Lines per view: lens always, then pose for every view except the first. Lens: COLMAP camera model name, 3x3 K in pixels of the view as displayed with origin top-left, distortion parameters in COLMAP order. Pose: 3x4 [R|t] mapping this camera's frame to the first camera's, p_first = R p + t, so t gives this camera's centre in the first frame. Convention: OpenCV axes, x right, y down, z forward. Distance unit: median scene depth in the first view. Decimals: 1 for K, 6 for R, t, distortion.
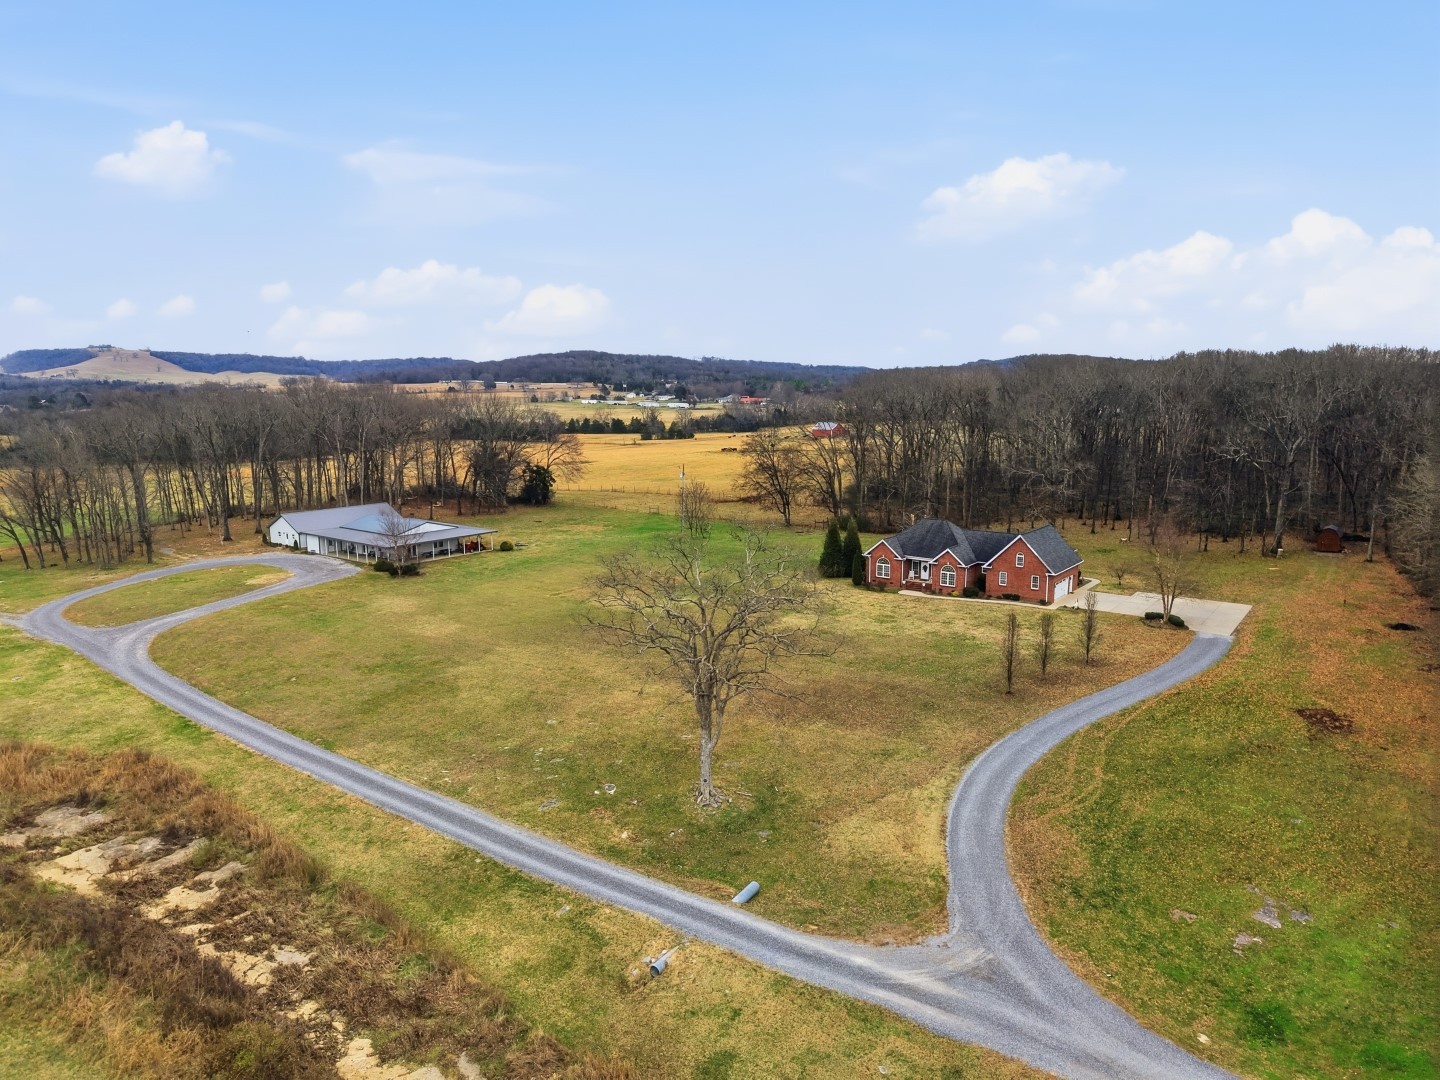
lens RADIAL K [[957.9, 0, 715.3], [0, 957.9, 556.1], [0, 0, 1]] dist [0.037529, -0.047705]
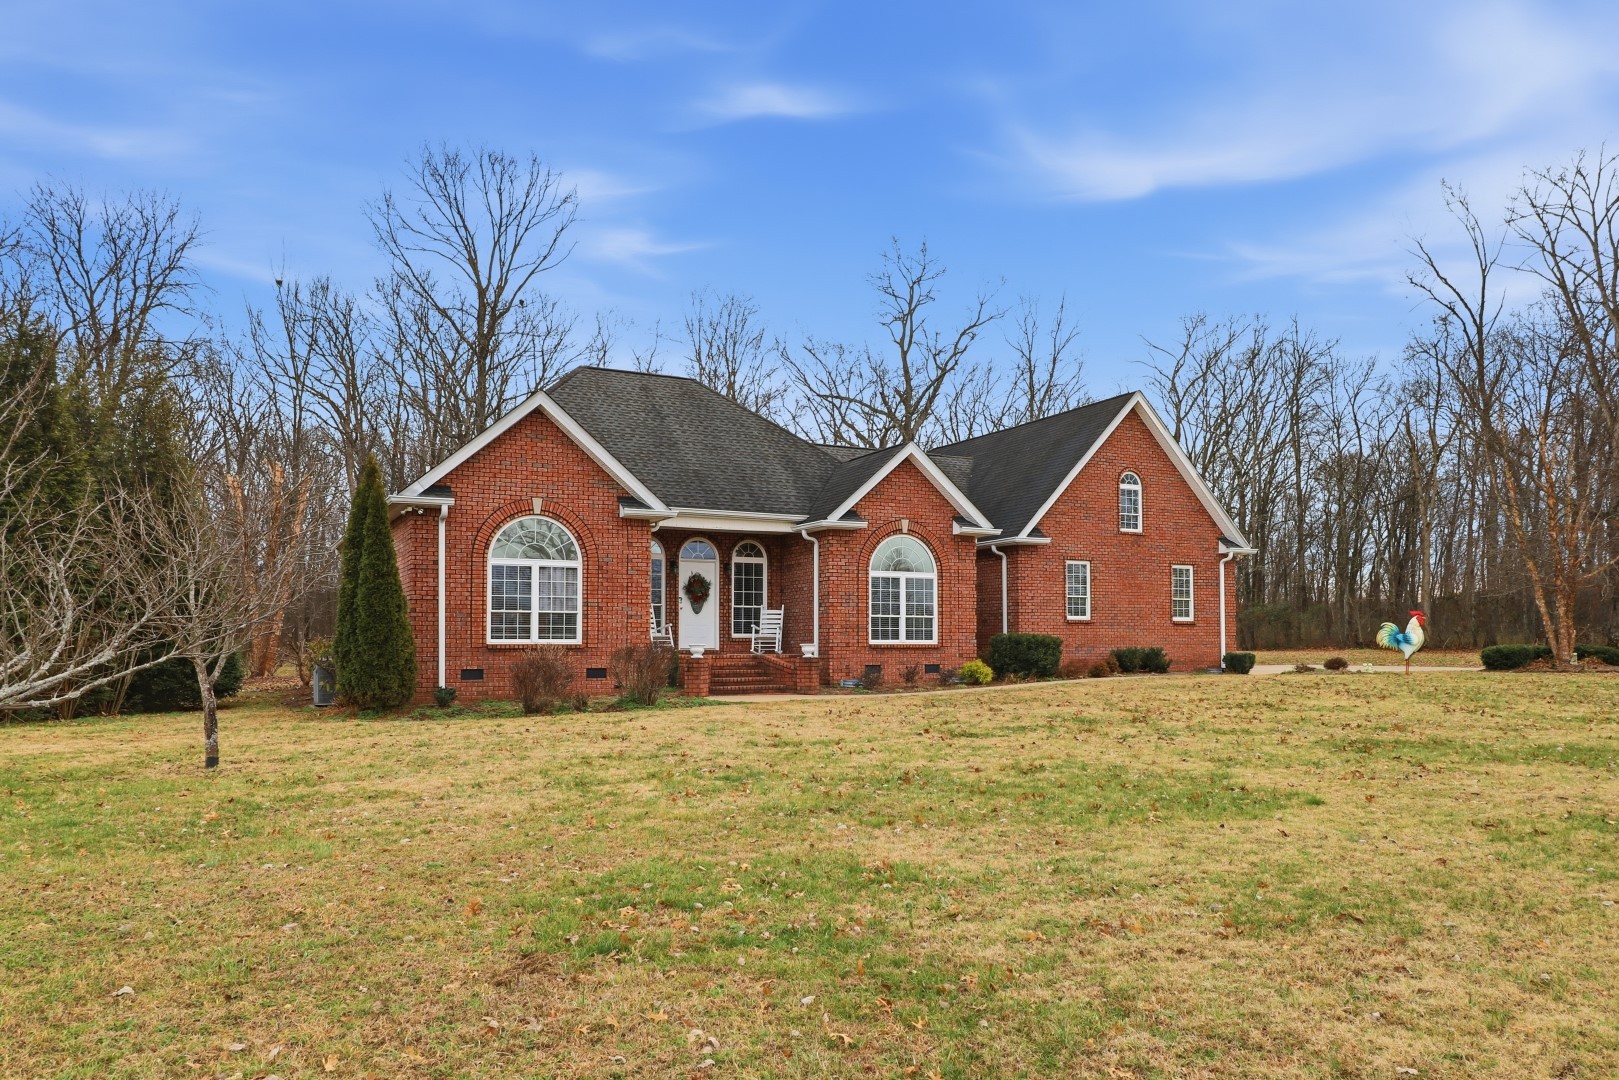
lens RADIAL K [[1156.6, 0, 805.9], [0, 1156.6, 587.6], [0, 0, 1]] dist [-0.004680, -0.000245]
pose [[0.435298, 0.053776, 0.898679, 0.017550], [0.162394, 0.977150, -0.137131, 0.033590], [-0.885519, 0.205633, 0.416619, 0.638035]]
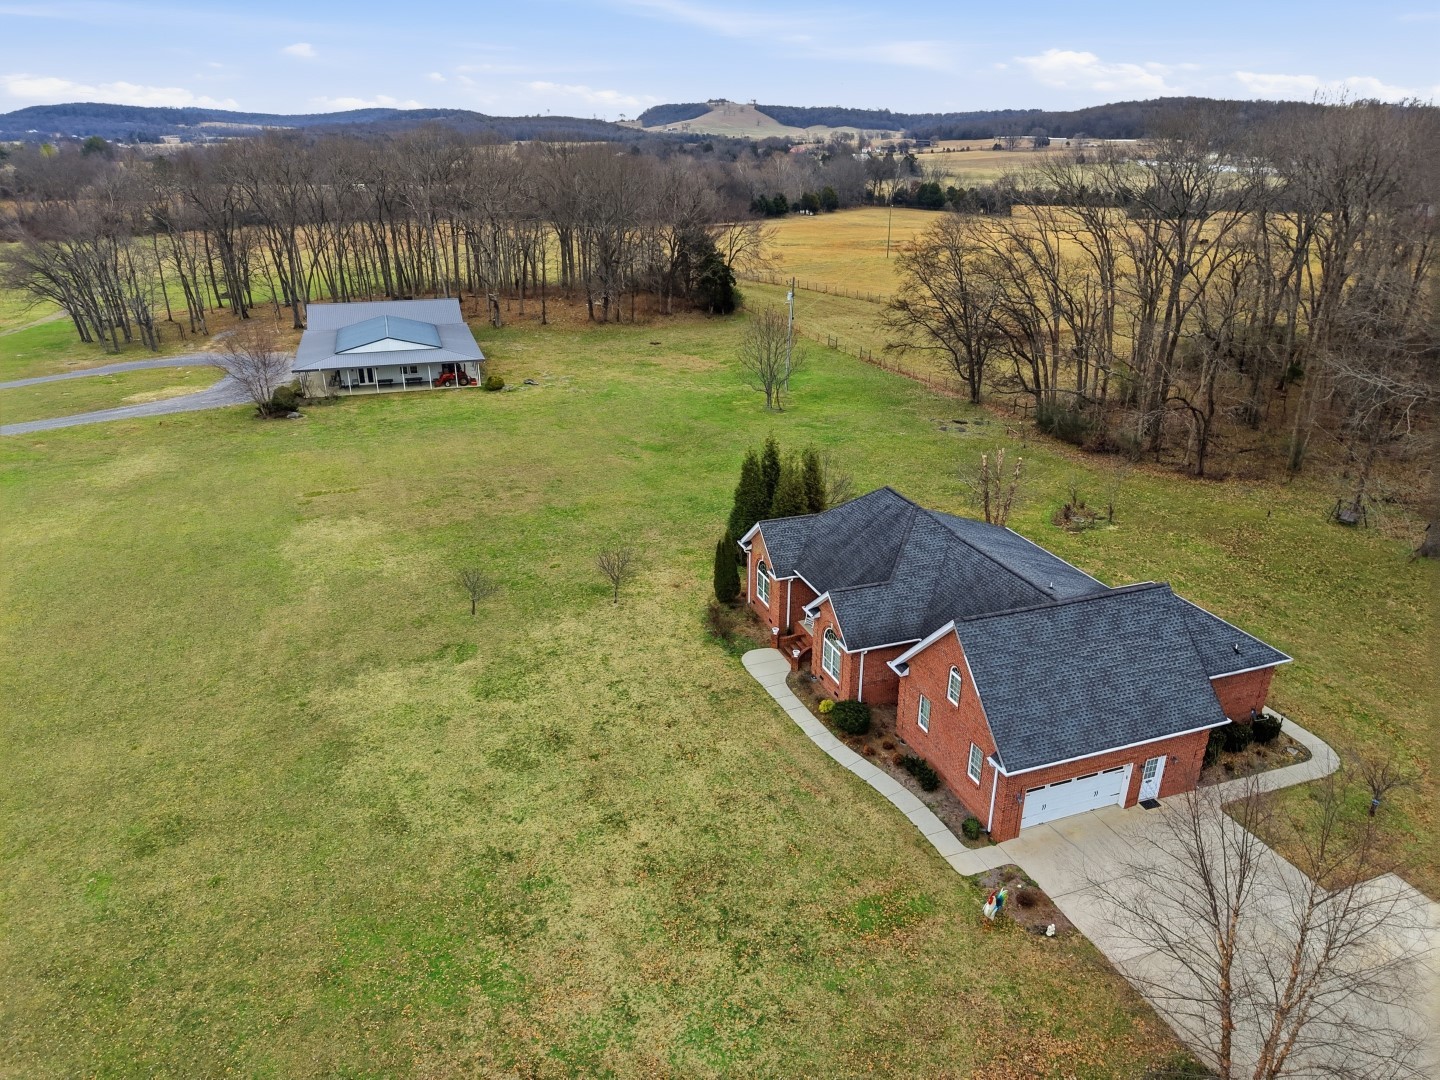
lens RADIAL K [[951.3, 0, 724.2], [0, 951.3, 569.5], [0, 0, 1]] dist [0.025127, -0.037937]
pose [[0.838202, 0.232052, -0.493527, 0.270096], [-0.105643, 0.956905, 0.270504, -0.079046], [0.535029, -0.174599, 0.826595, 0.456016]]
